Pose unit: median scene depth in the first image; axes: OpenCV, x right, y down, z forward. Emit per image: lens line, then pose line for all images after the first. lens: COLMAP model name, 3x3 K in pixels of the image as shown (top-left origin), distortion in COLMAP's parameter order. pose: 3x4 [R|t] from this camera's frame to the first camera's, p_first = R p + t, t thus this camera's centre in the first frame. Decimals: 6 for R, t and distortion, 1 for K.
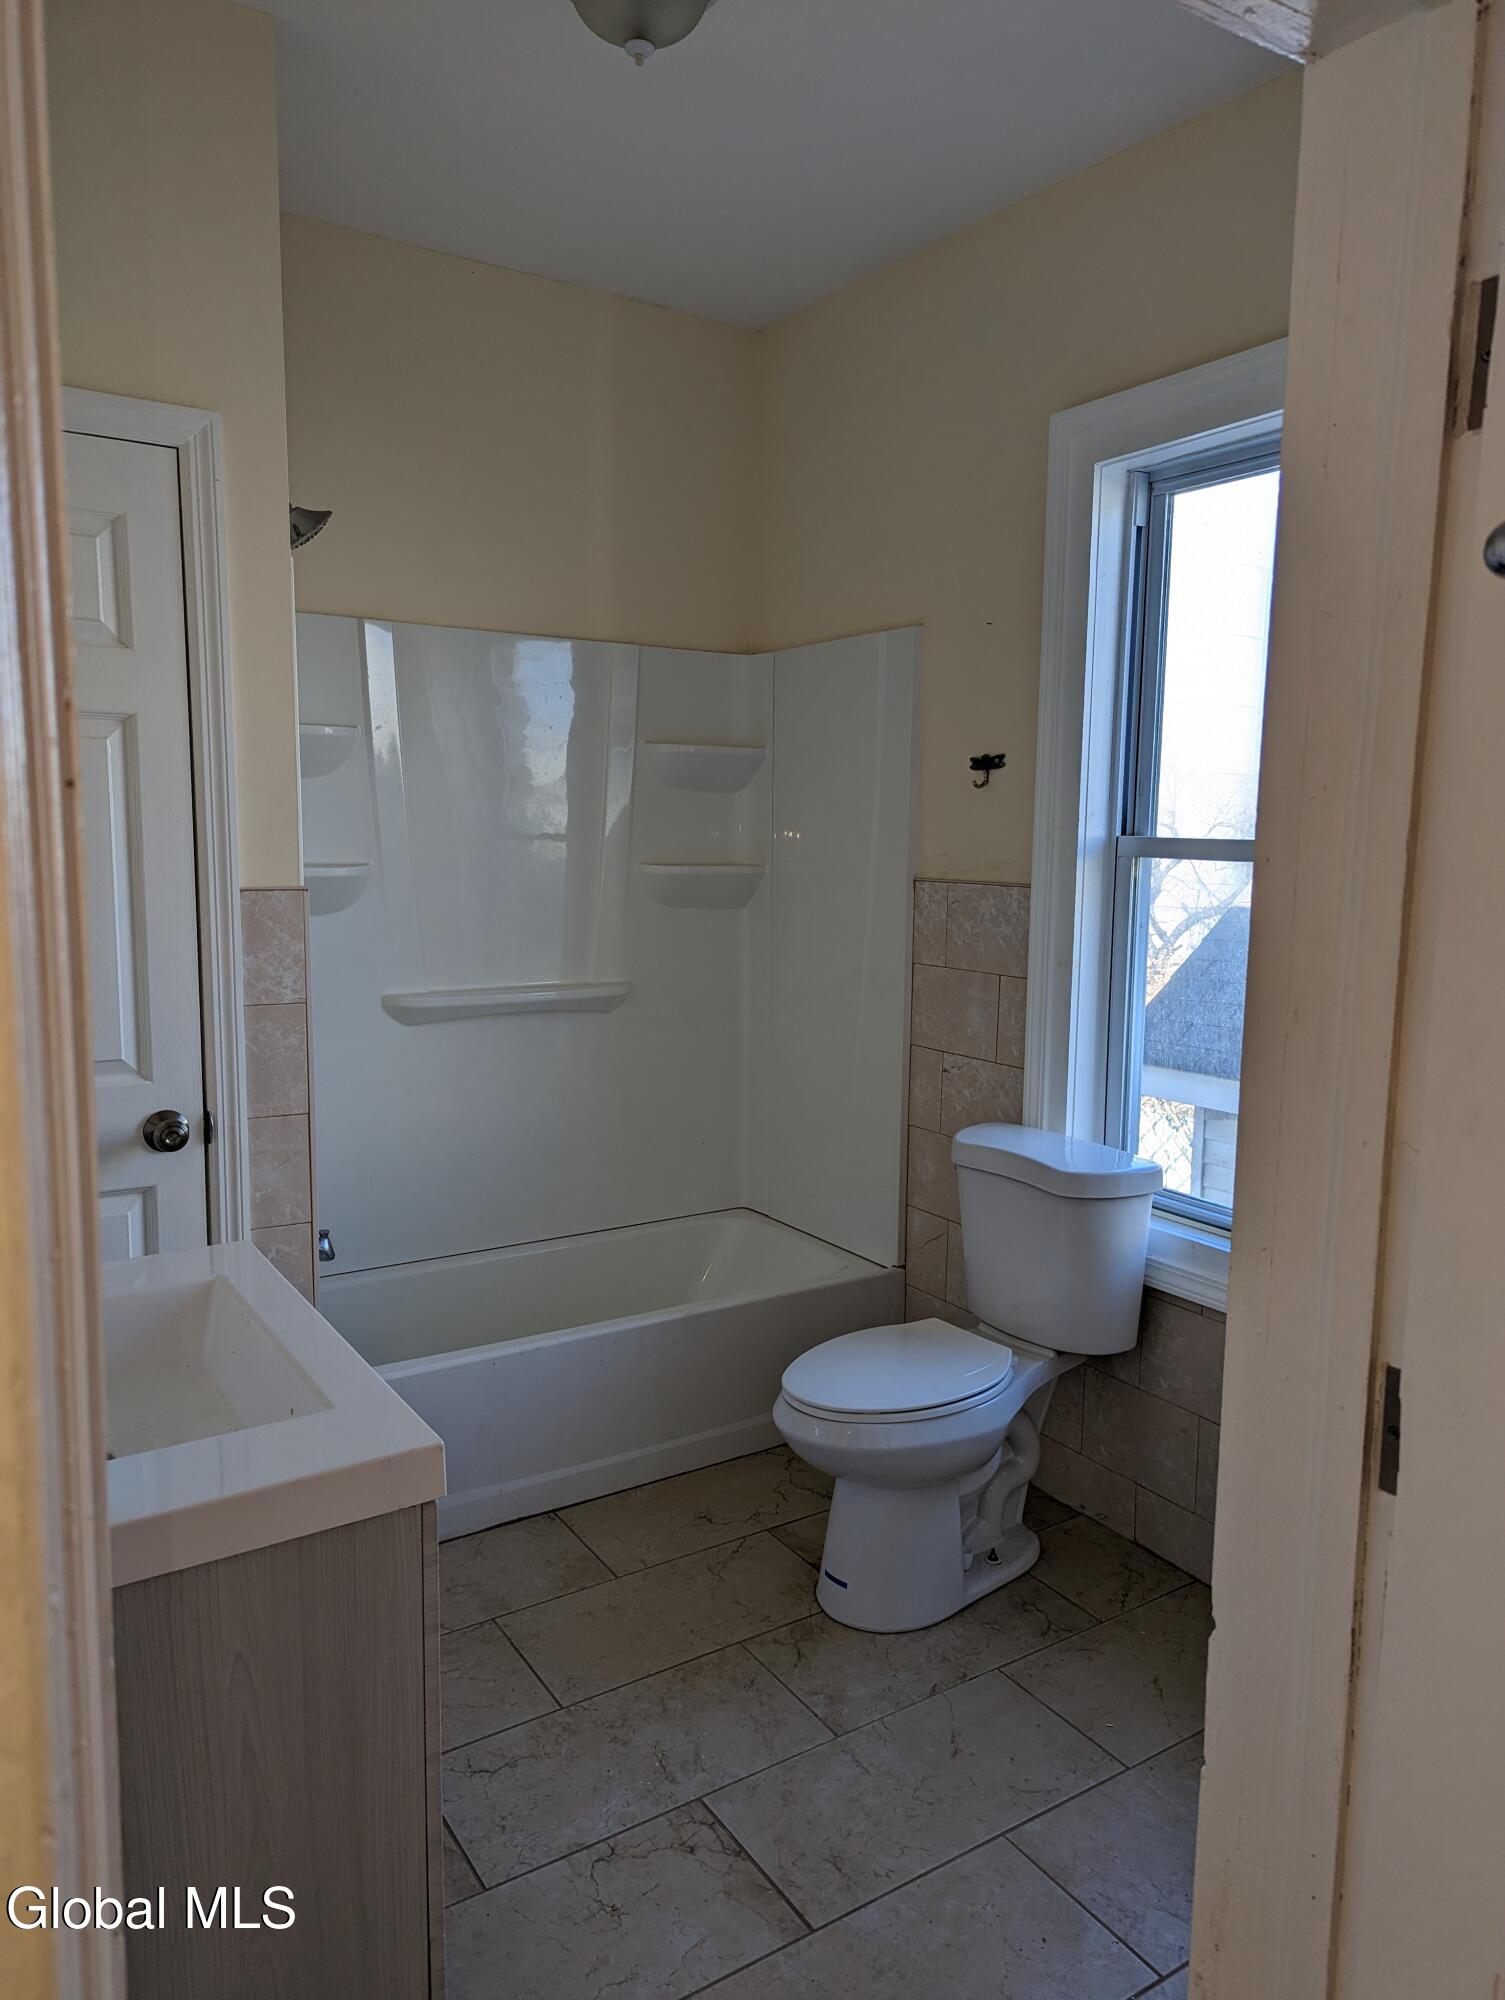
lens RADIAL K [[1409.5, 0, 765.7], [0, 1409.5, 1000.8], [0, 0, 1]] dist [0.094082, -0.077568]
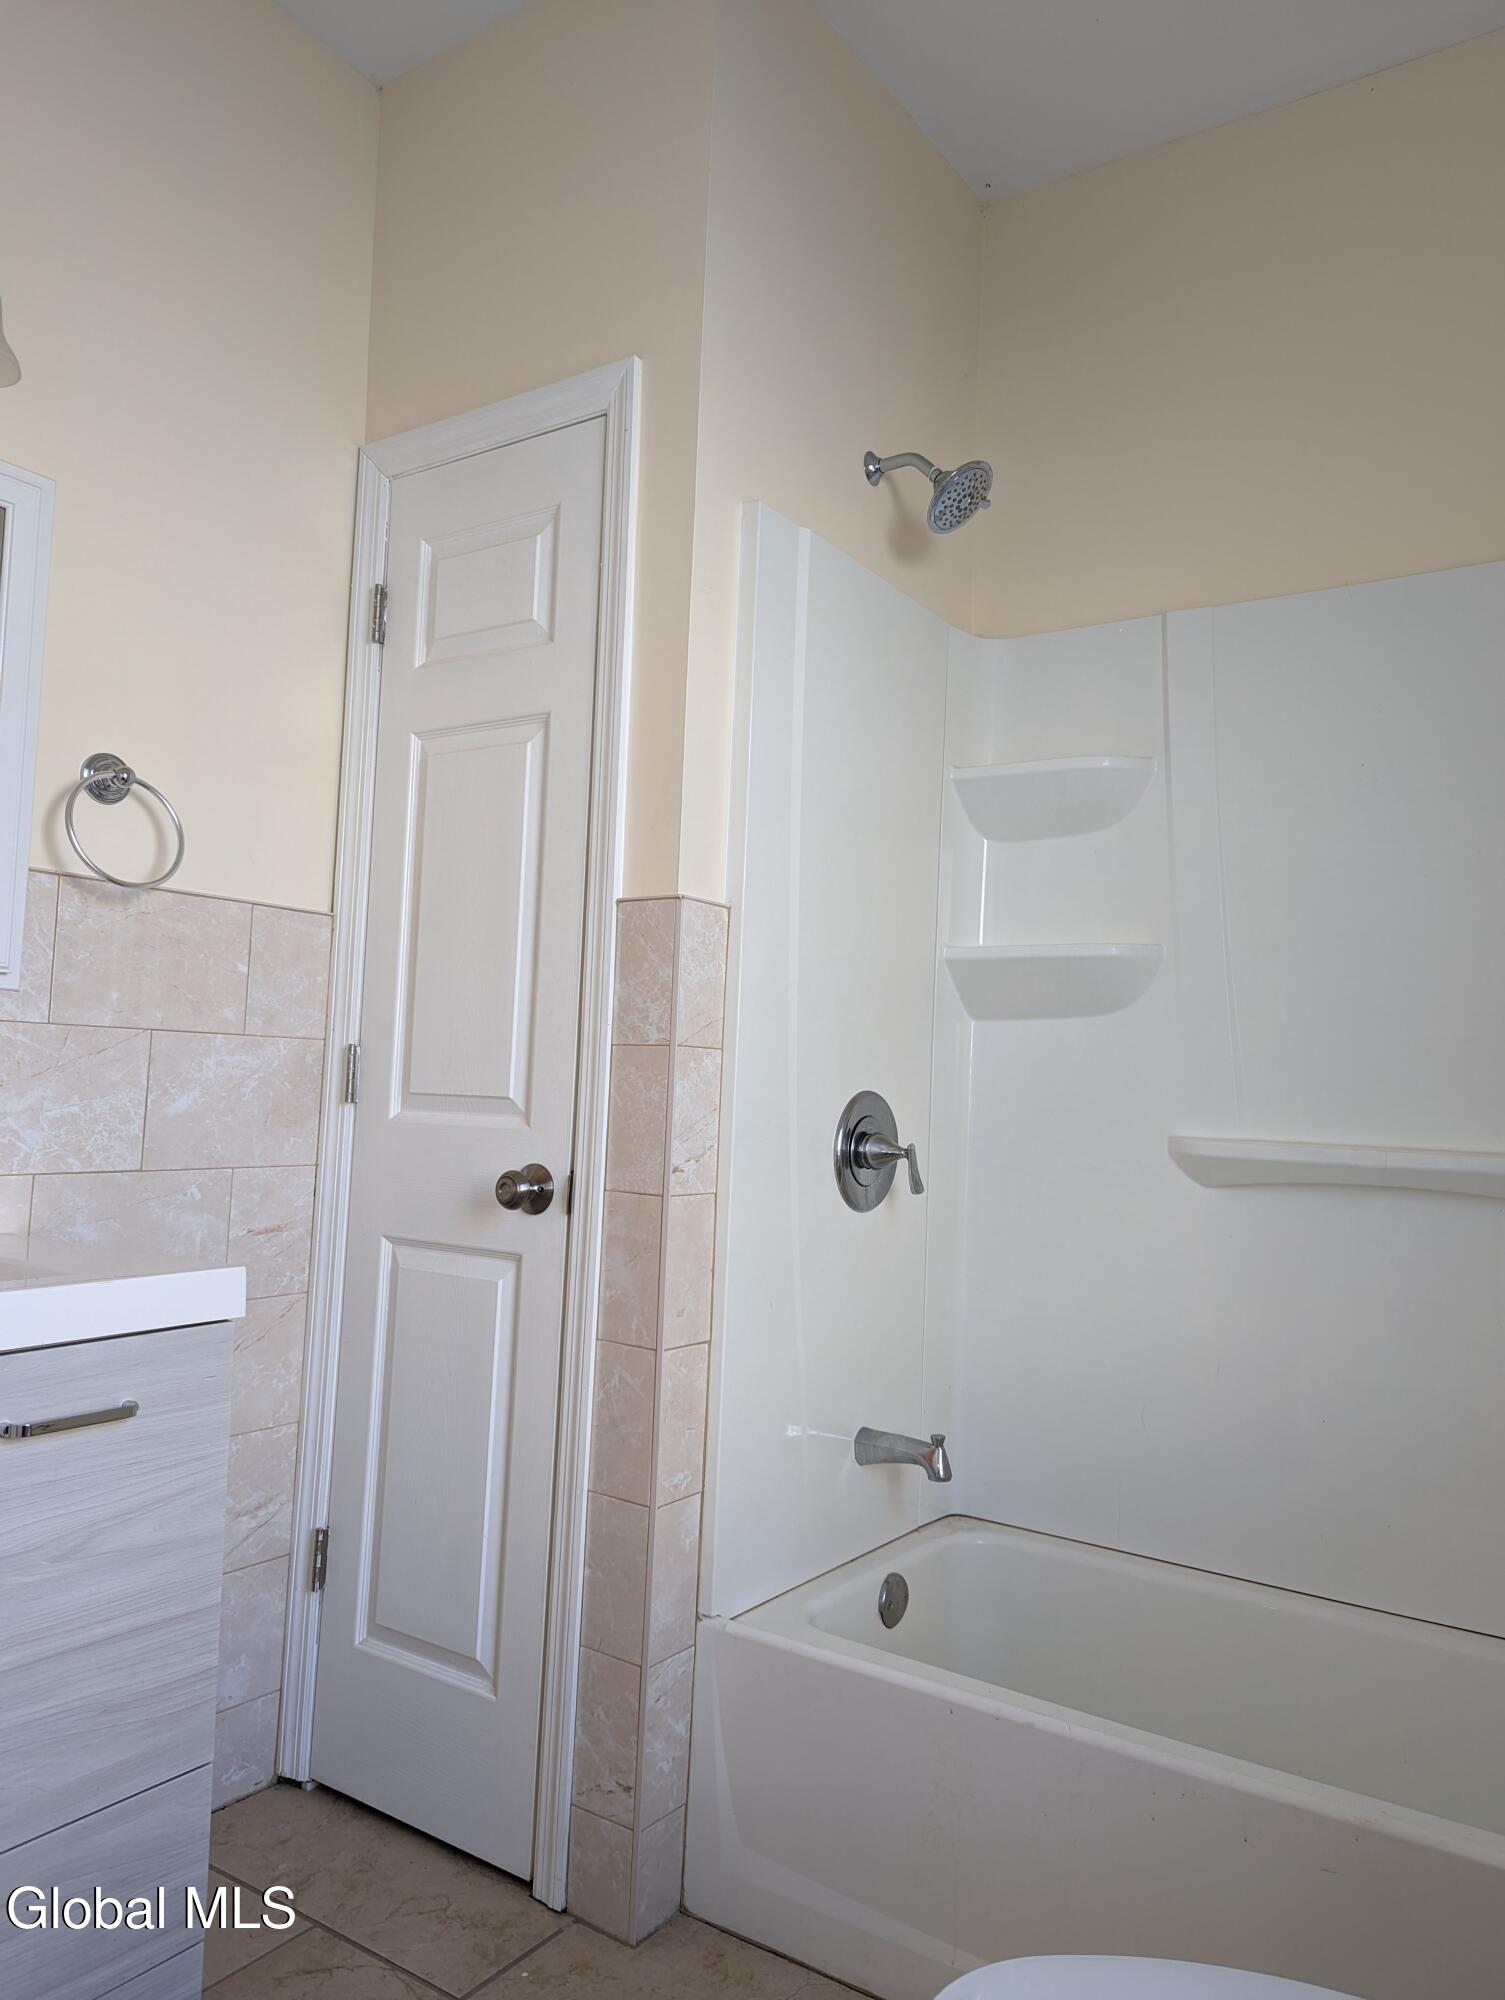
lens RADIAL K [[1409.5, 0, 765.7], [0, 1409.5, 1000.8], [0, 0, 1]] dist [0.094082, -0.077568]
pose [[0.383688, -0.065068, -0.921168, 0.394459], [-0.148048, 0.980278, -0.130909, 0.069644], [0.911518, 0.186605, 0.366488, 0.778038]]
